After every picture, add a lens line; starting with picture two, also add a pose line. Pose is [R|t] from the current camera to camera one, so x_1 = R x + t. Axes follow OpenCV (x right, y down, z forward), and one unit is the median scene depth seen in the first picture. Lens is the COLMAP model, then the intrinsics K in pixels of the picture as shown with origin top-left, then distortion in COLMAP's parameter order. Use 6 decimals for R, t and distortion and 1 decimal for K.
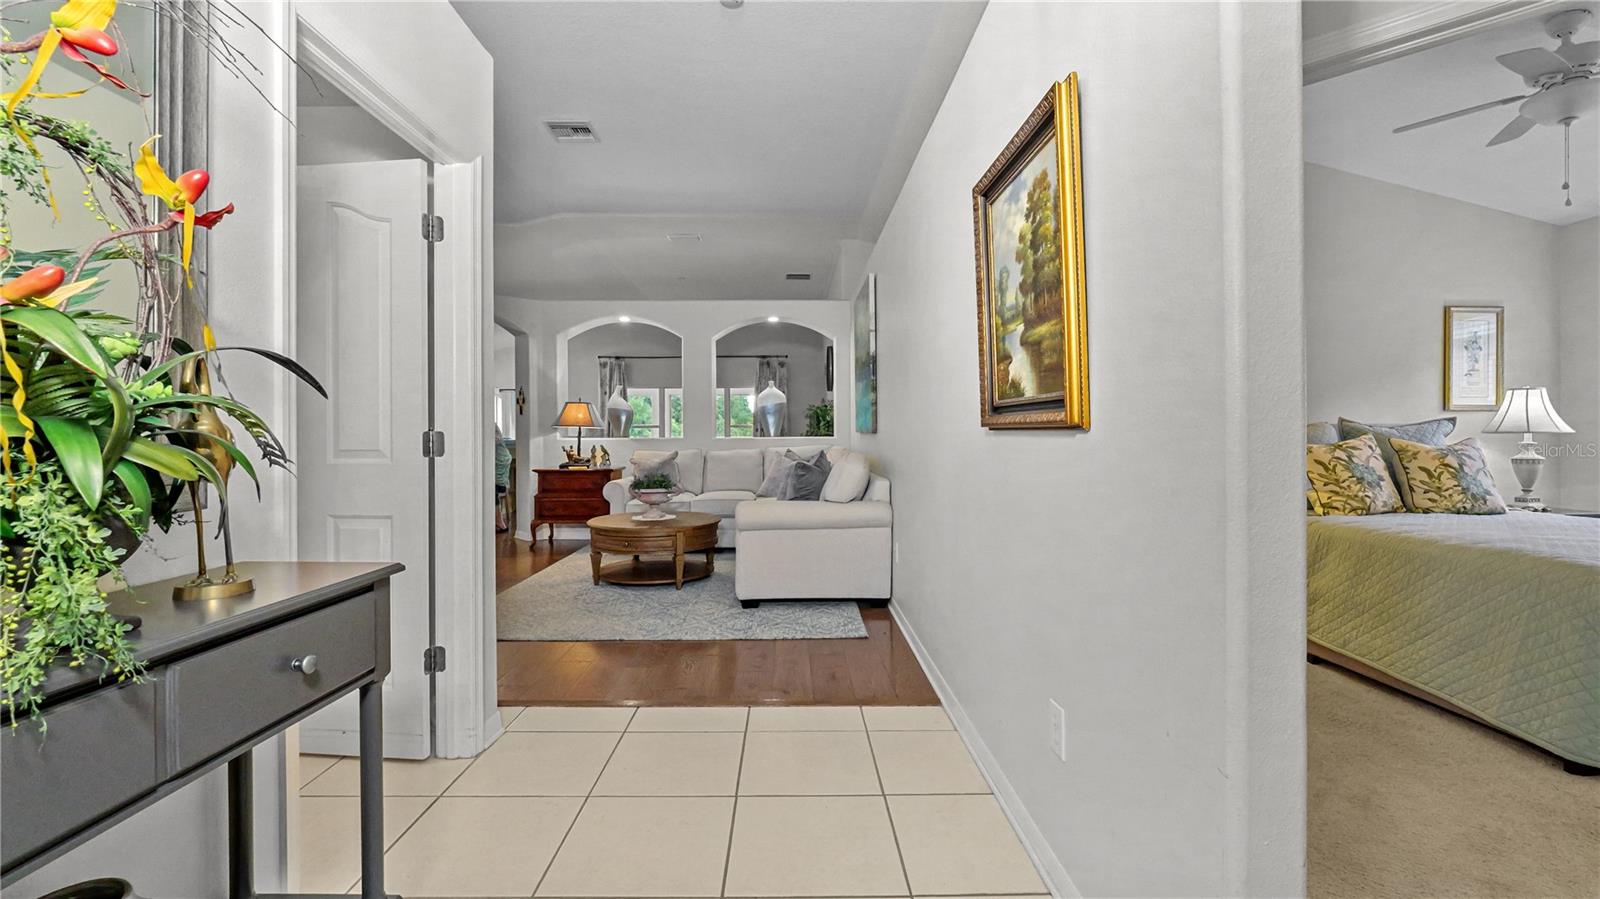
lens RADIAL K [[671.3, 0, 795.2], [0, 671.3, 440.7], [0, 0, 1]] dist [-0.004950, 0.000133]
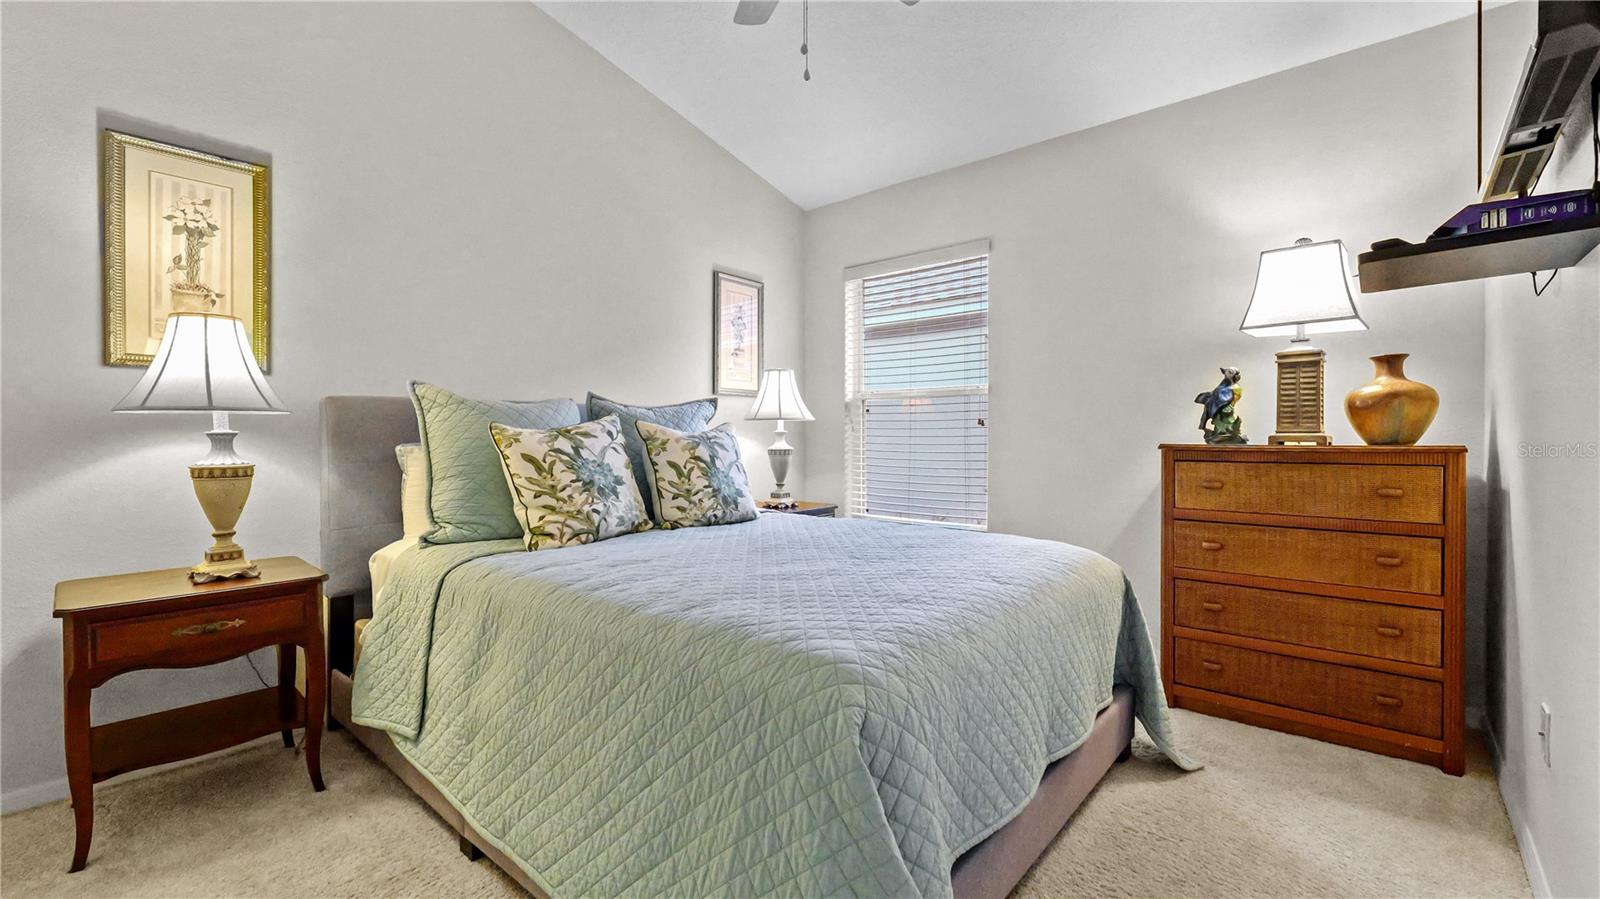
lens RADIAL K [[671.3, 0, 800.1], [0, 671.3, 444.4], [0, 0, 1]] dist [-0.004950, 0.000133]
pose [[0.668586, -0.006838, 0.743603, 0.505638], [0.004297, 0.999977, 0.005331, 0.018043], [-0.743622, -0.000369, 0.668600, 0.430025]]
